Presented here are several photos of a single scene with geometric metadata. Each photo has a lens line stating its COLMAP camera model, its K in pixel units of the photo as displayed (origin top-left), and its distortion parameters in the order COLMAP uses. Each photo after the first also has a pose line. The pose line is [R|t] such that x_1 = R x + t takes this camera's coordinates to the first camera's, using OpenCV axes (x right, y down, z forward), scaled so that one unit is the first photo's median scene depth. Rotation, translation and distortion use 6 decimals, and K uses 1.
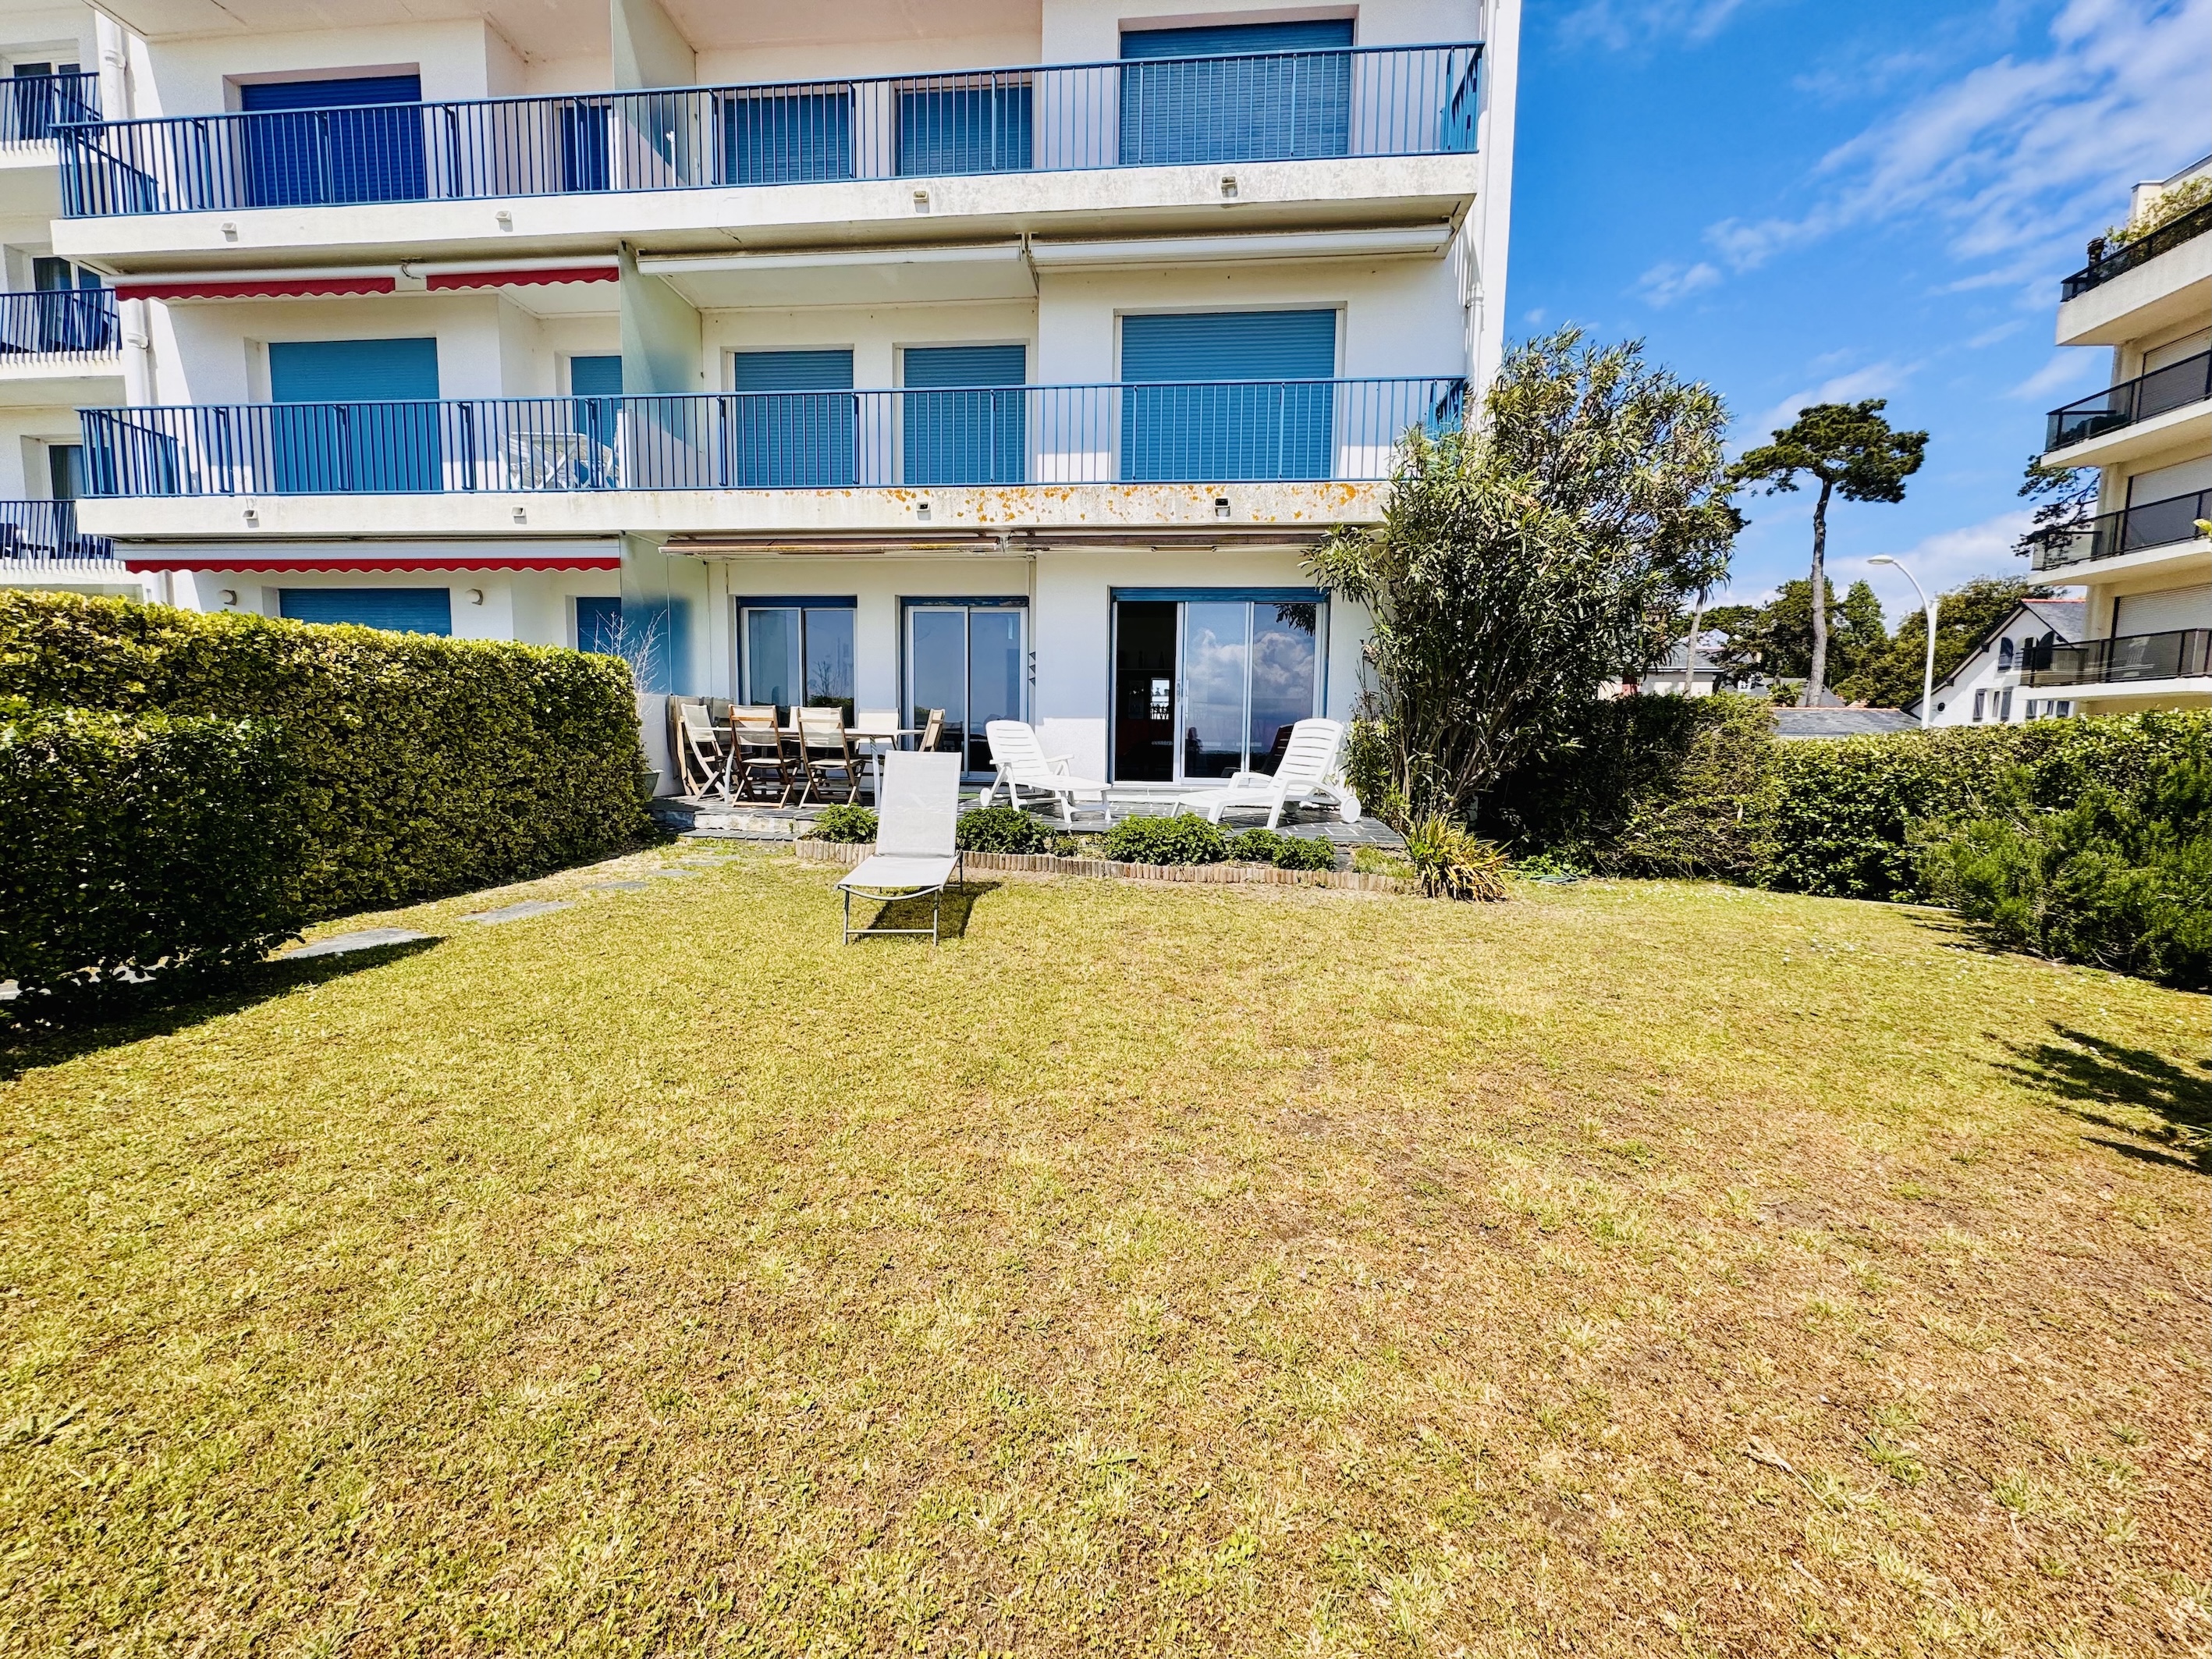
lens RADIAL K [[885.5, 0, 1104.8], [0, 885.5, 826.0], [0, 0, 1]] dist [-0.004443, 0.001791]
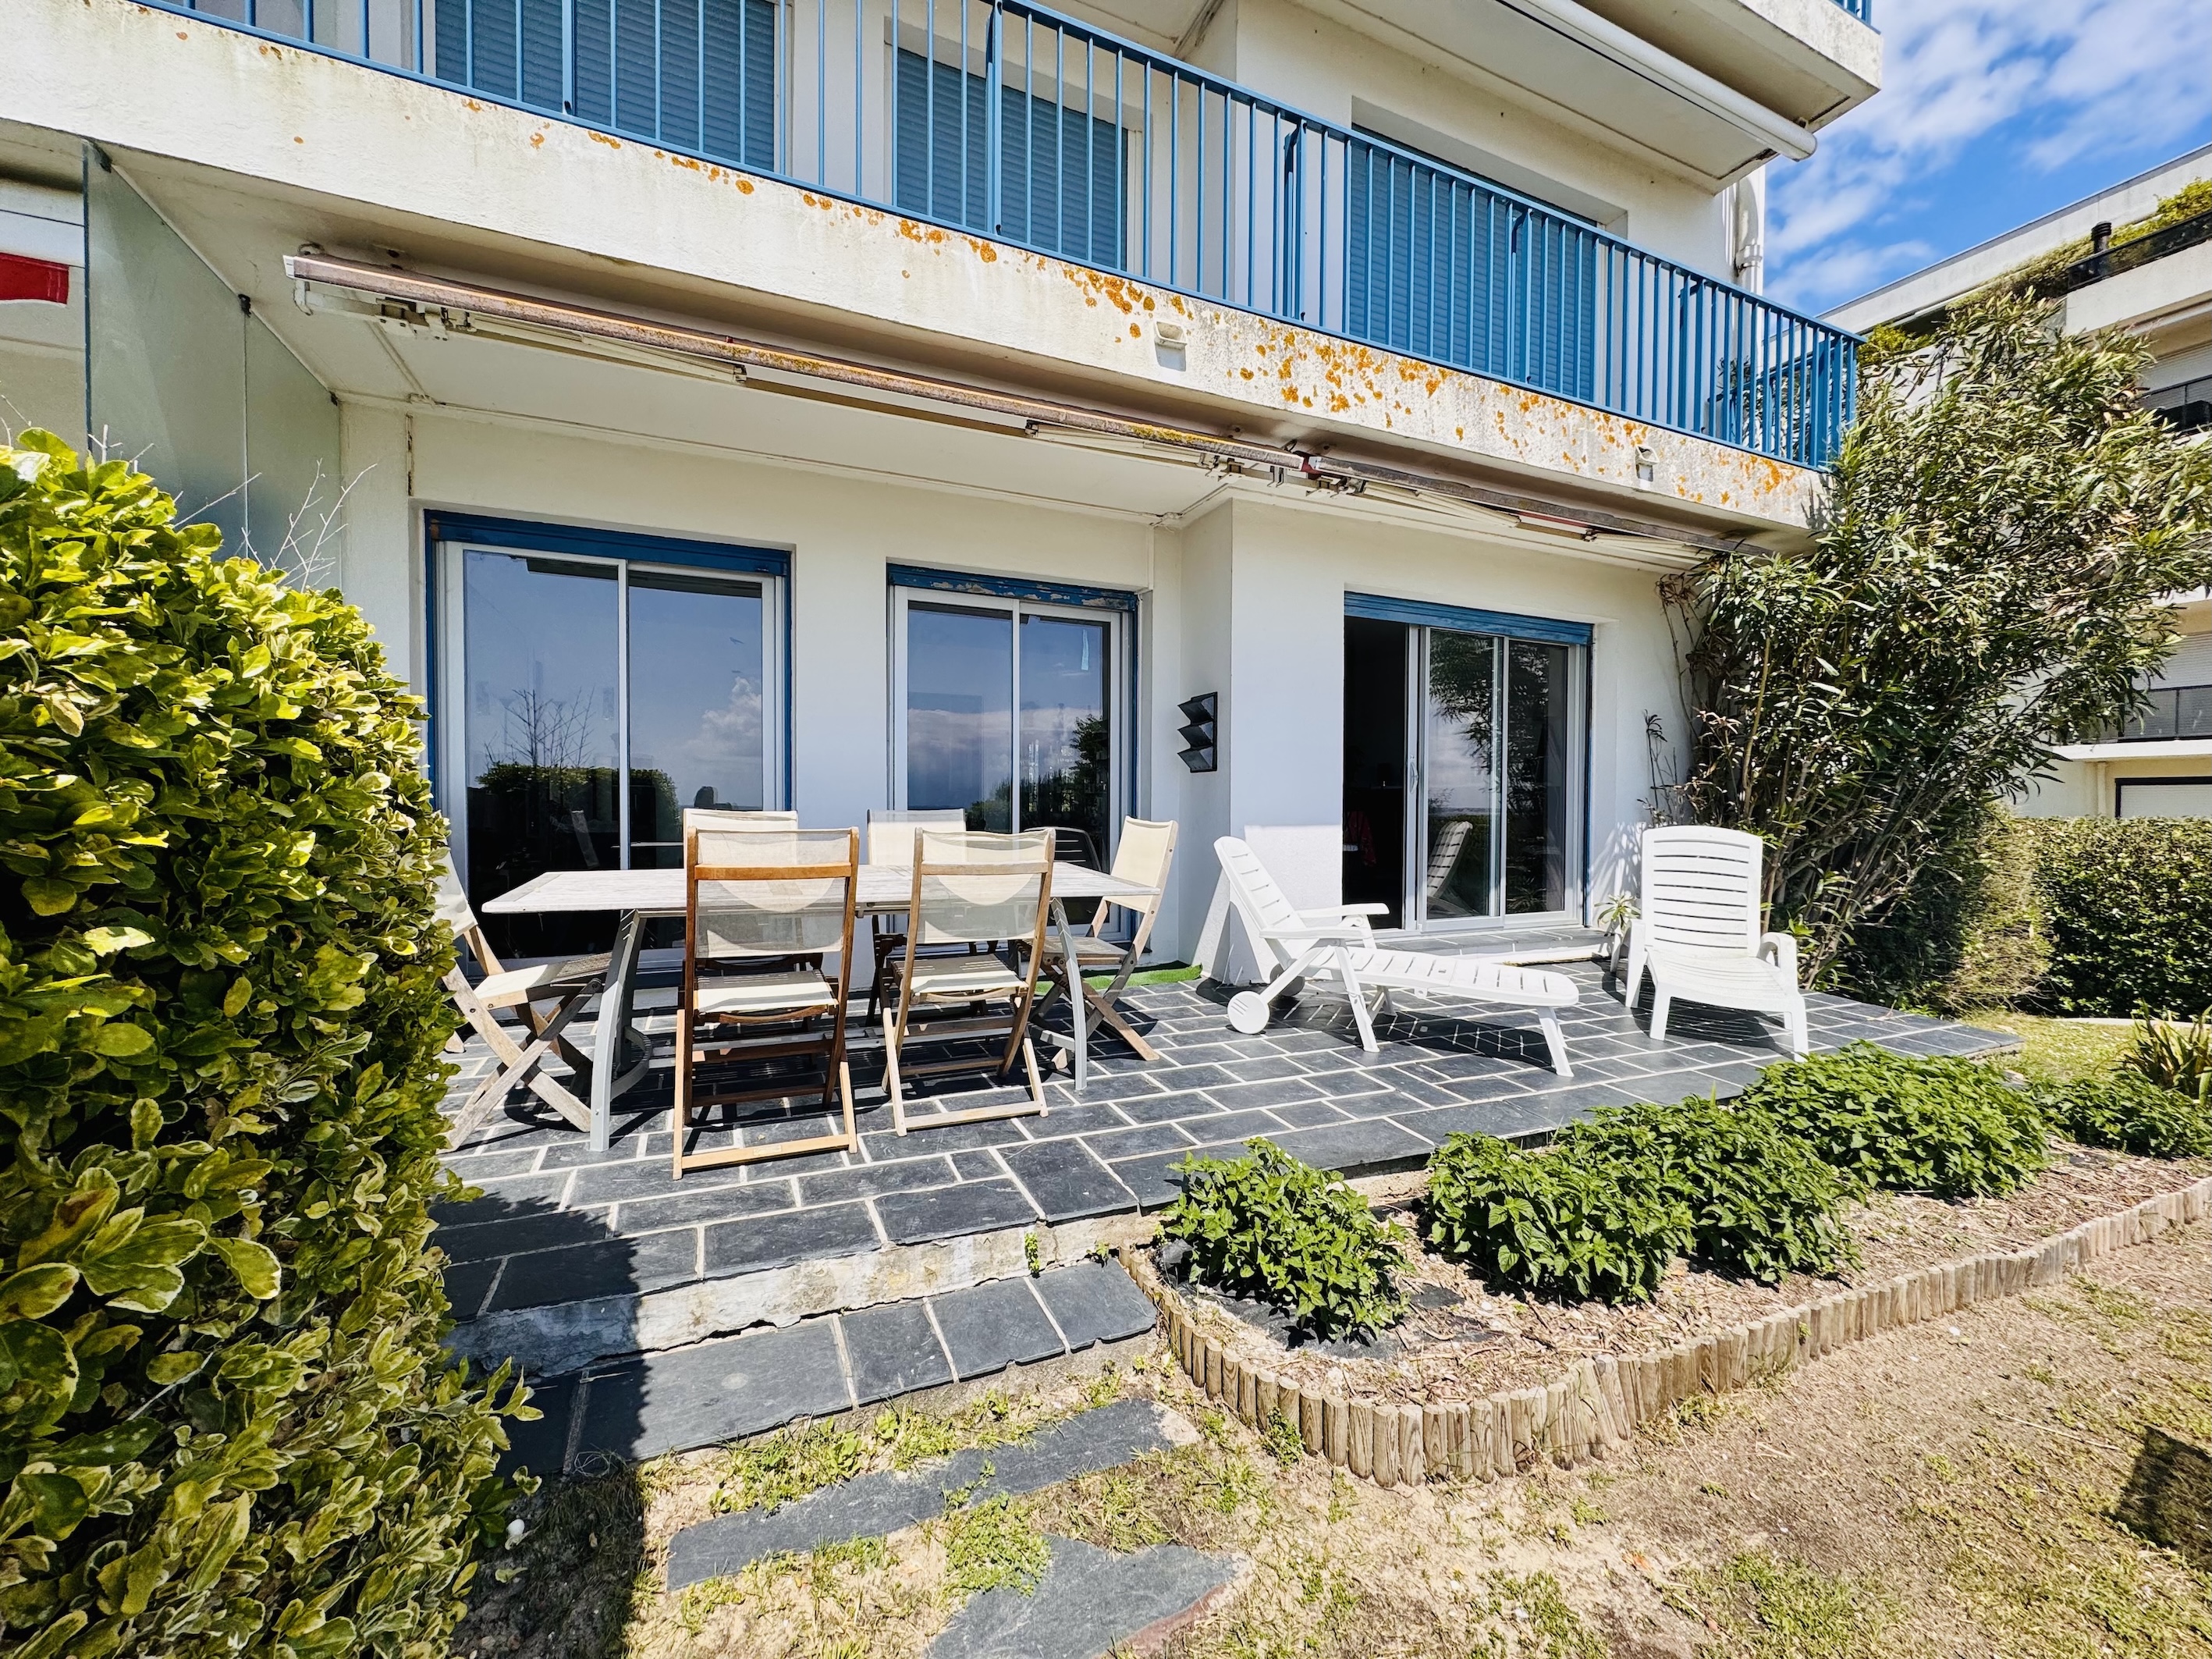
lens RADIAL K [[885.5, 0, 1111.7], [0, 885.5, 818.6], [0, 0, 1]] dist [-0.004443, 0.001791]
pose [[0.866101, -0.019279, 0.499498, -0.389329], [0.055731, 0.996750, -0.058163, -0.100443], [-0.496753, 0.078212, 0.864360, 0.595975]]
